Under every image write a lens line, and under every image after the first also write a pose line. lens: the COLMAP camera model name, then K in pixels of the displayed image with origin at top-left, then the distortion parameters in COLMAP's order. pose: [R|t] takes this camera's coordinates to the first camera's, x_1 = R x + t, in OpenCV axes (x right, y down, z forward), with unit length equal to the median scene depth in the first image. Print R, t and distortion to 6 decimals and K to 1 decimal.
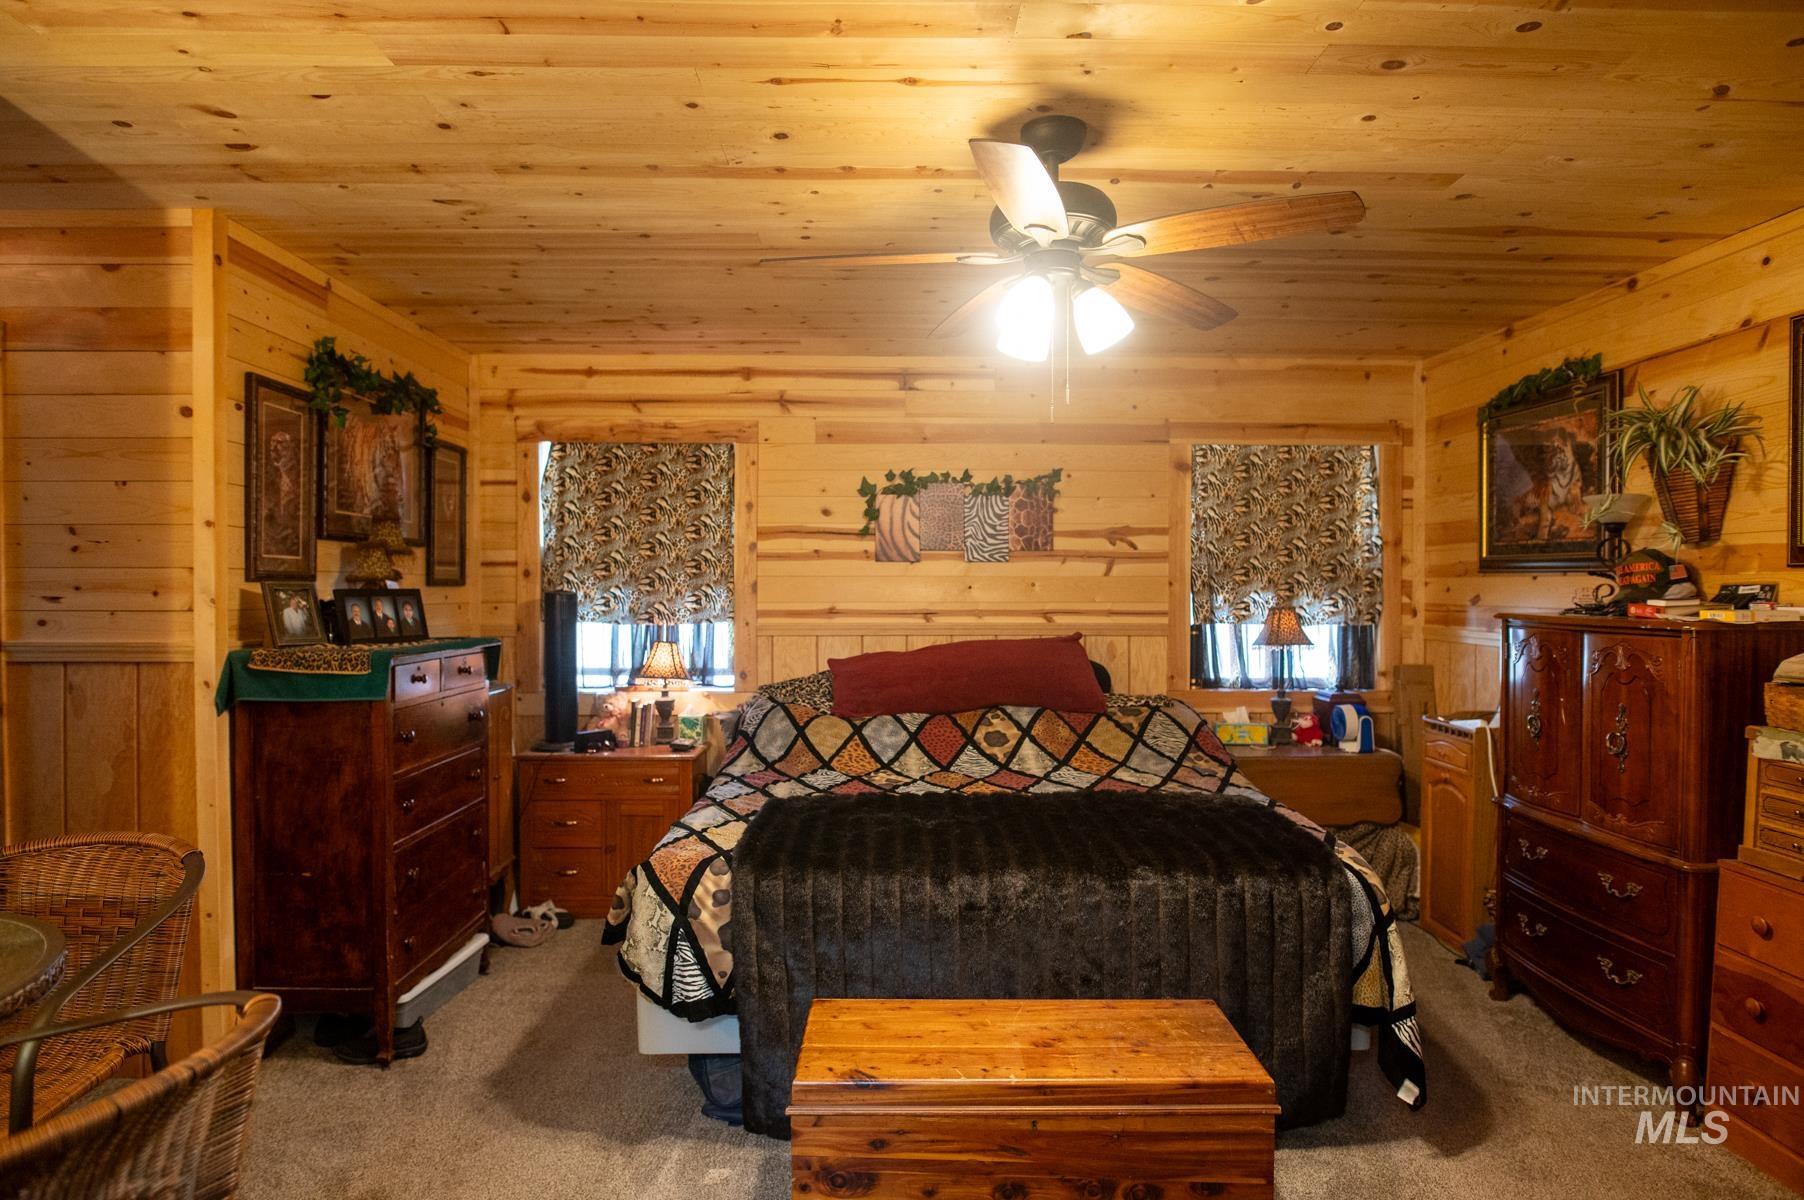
lens RADIAL K [[1046.3, 0, 903.8], [0, 1046.3, 601.1], [0, 0, 1]] dist [-0.015315, 0.000114]
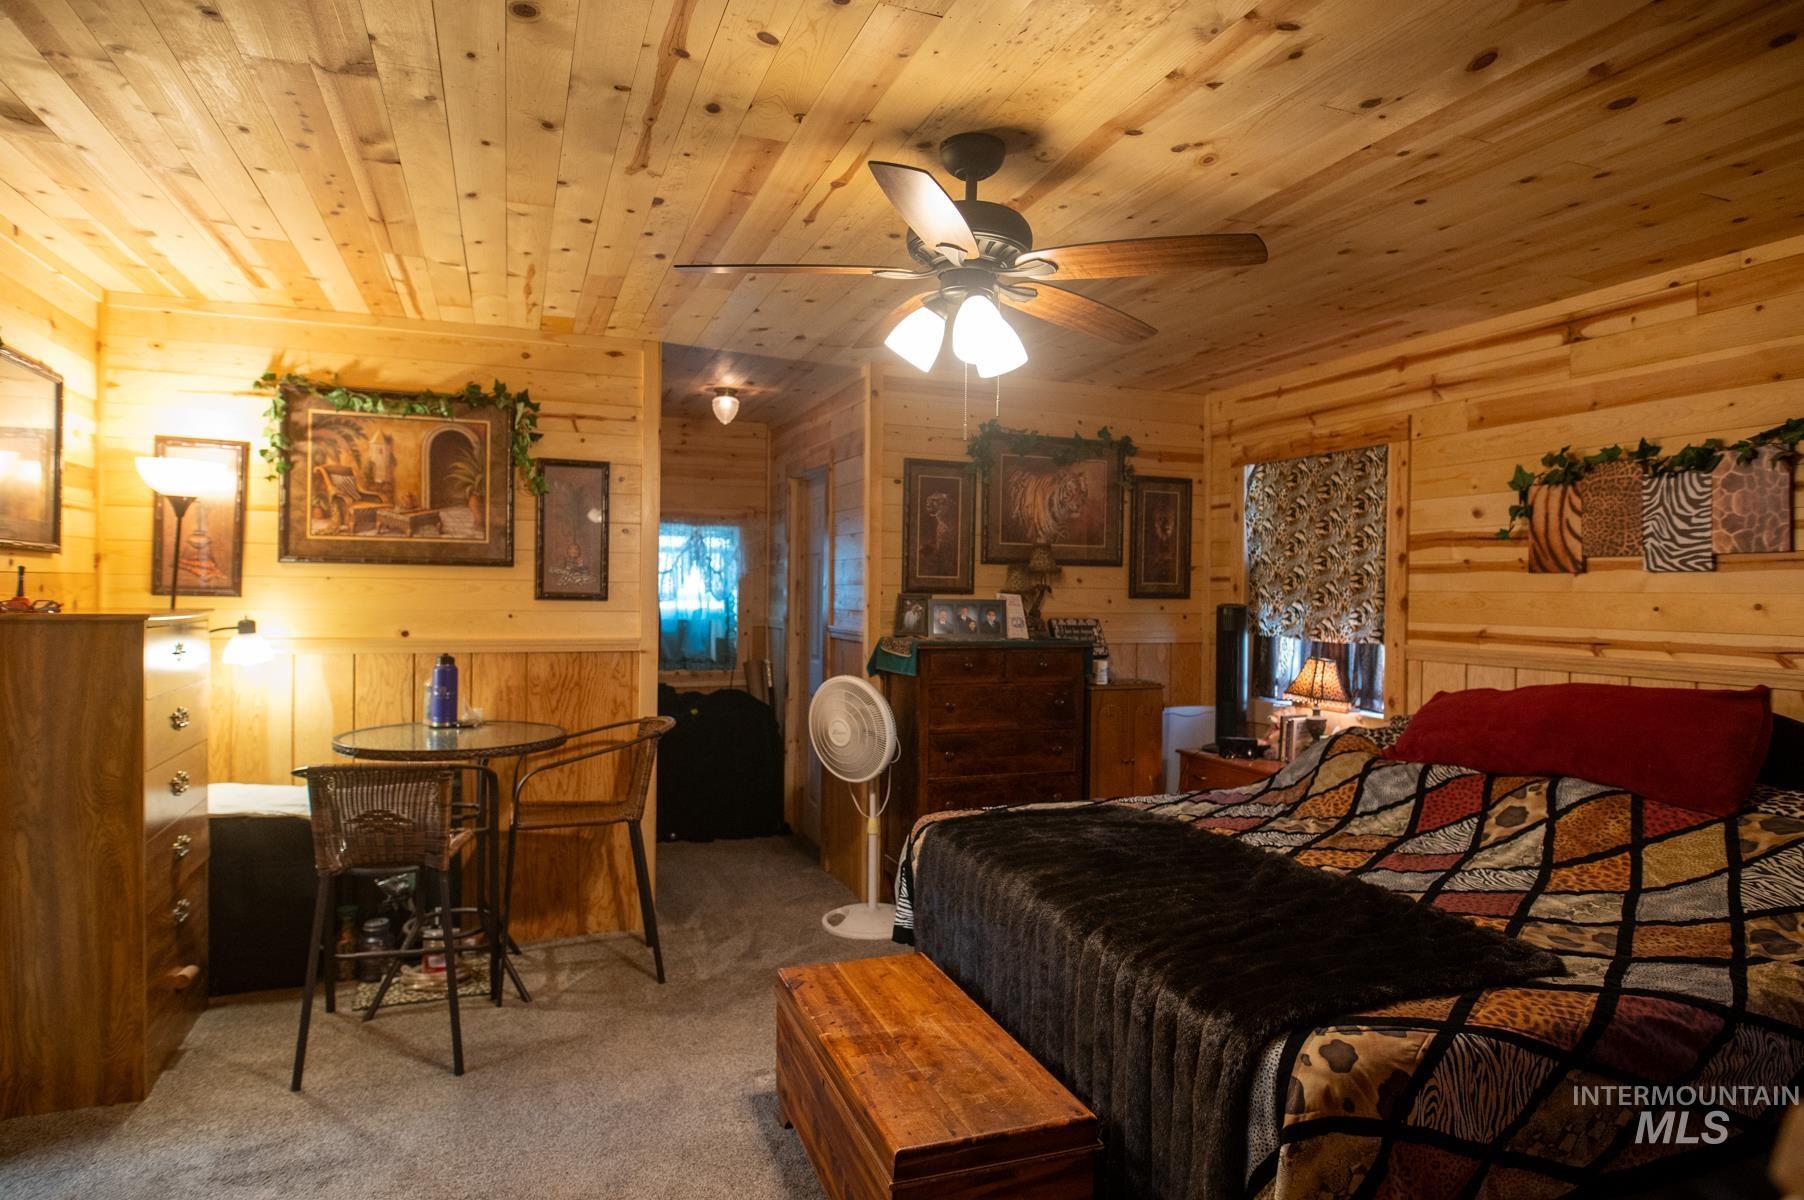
lens RADIAL K [[1046.3, 0, 911.4], [0, 1046.3, 596.4], [0, 0, 1]] dist [-0.015315, 0.000114]
pose [[0.344019, 0.008761, -0.938922, 0.539182], [-0.023482, 0.999724, 0.000725, -0.010565], [0.938669, 0.021798, 0.344129, 0.308265]]
